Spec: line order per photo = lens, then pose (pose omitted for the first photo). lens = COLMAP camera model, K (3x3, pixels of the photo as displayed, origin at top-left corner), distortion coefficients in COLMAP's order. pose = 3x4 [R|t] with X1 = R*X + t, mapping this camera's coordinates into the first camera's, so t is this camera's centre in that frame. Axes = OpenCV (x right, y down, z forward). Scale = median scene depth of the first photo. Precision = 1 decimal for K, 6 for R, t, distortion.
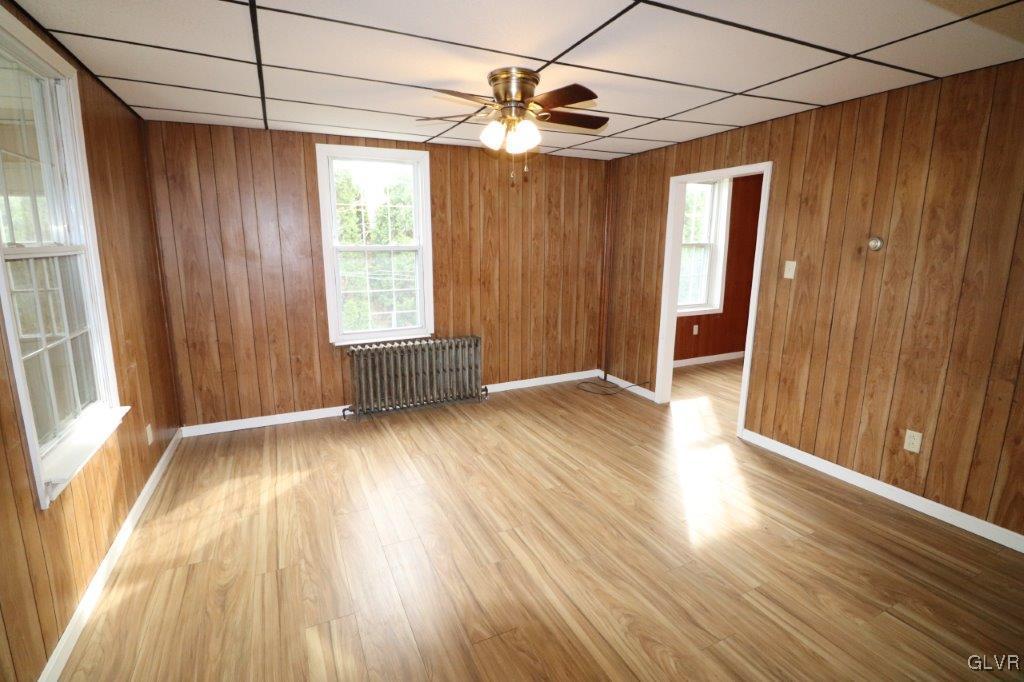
lens RADIAL K [[472.9, 0, 505.9], [0, 472.9, 332.7], [0, 0, 1]] dist [-0.005327, -0.009972]
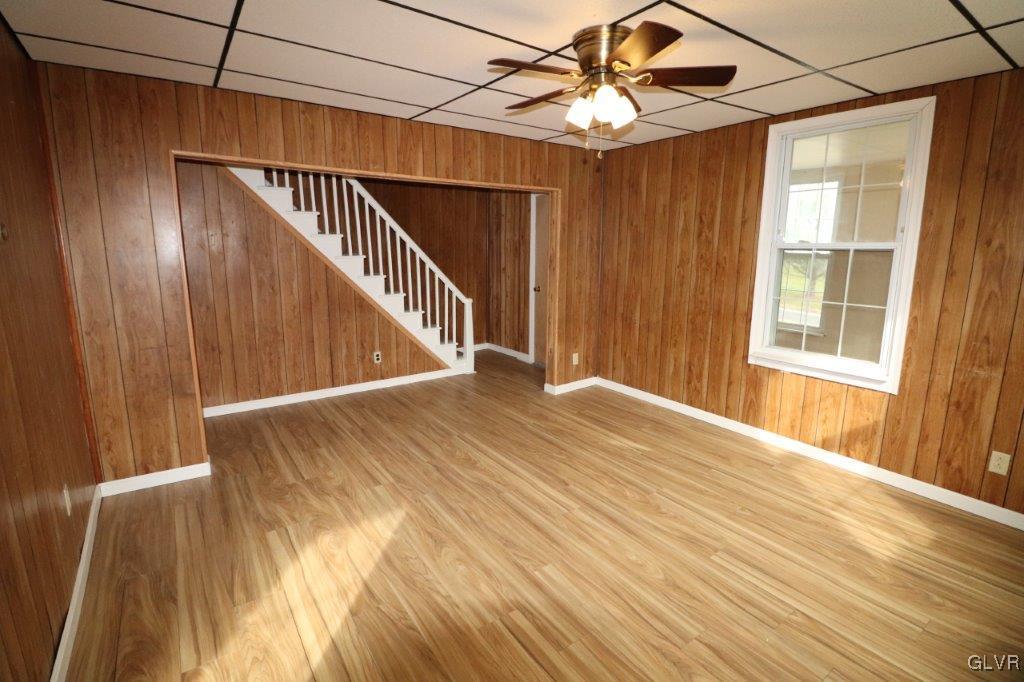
lens RADIAL K [[472.9, 0, 506.1], [0, 472.9, 332.8], [0, 0, 1]] dist [-0.005327, -0.009972]
pose [[-0.985520, 0.024870, -0.167727, 0.201071], [-0.037610, 0.932483, 0.359250, -0.204529], [0.165337, 0.360356, -0.918045, 1.133271]]
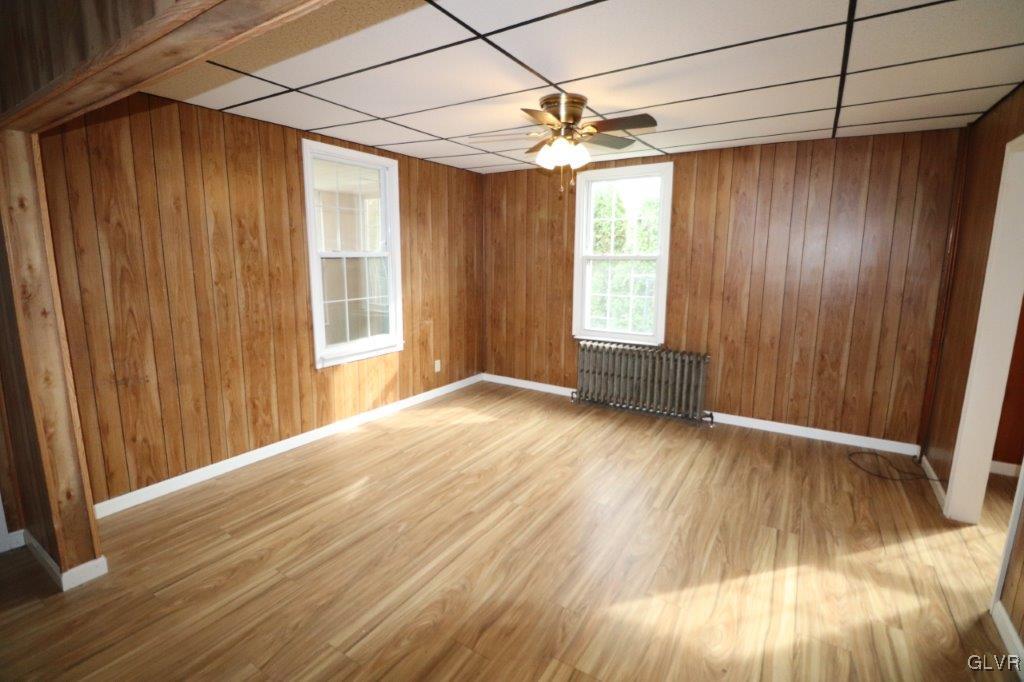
lens RADIAL K [[472.9, 0, 506.6], [0, 472.9, 332.9], [0, 0, 1]] dist [-0.005327, -0.009972]
pose [[0.531746, 0.143623, -0.834637, 0.553753], [-0.163078, 0.984436, 0.065503, -0.035497], [0.831055, 0.101280, 0.546892, 0.201619]]
